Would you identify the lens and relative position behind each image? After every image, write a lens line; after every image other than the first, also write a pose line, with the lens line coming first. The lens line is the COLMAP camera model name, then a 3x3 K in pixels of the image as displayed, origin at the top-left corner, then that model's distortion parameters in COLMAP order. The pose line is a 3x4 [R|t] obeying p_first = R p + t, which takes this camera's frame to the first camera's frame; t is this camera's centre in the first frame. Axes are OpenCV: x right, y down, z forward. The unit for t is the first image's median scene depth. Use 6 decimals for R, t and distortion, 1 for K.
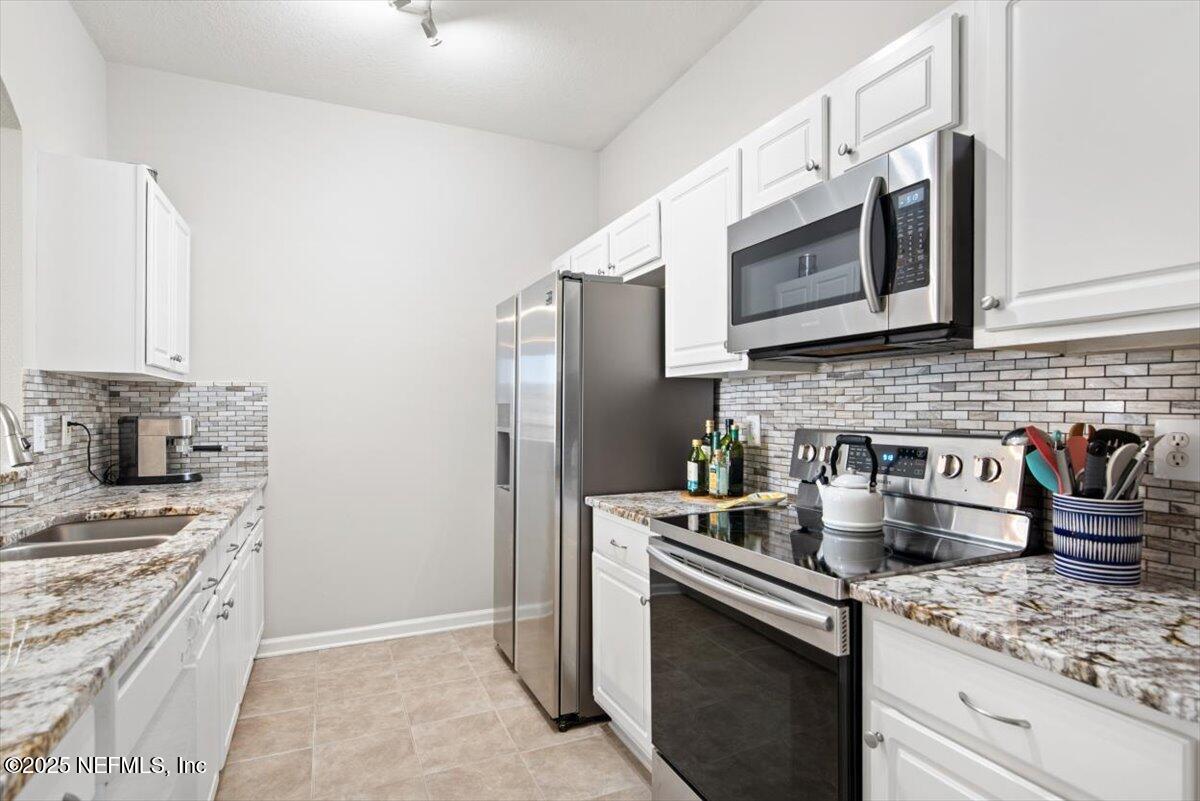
lens RADIAL K [[613.9, 0, 600.0], [0, 613.9, 400.5], [0, 0, 1]] dist [0.000034, 0.000658]
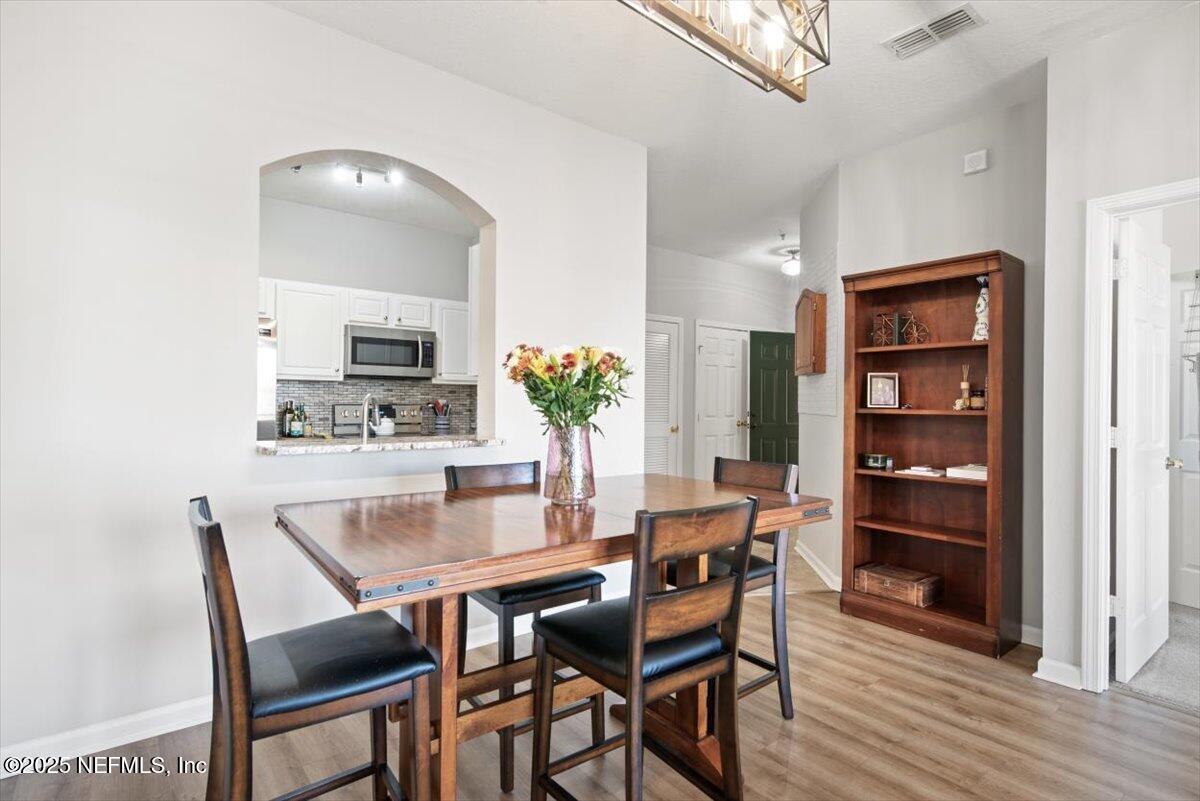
lens RADIAL K [[613.9, 0, 600.0], [0, 613.9, 400.5], [0, 0, 1]] dist [0.000034, 0.000658]
pose [[-0.242158, -0.003608, 0.970230, -2.552995], [-0.016916, 0.999857, -0.000504, 0.012623], [-0.970089, -0.016534, -0.242184, 0.612275]]
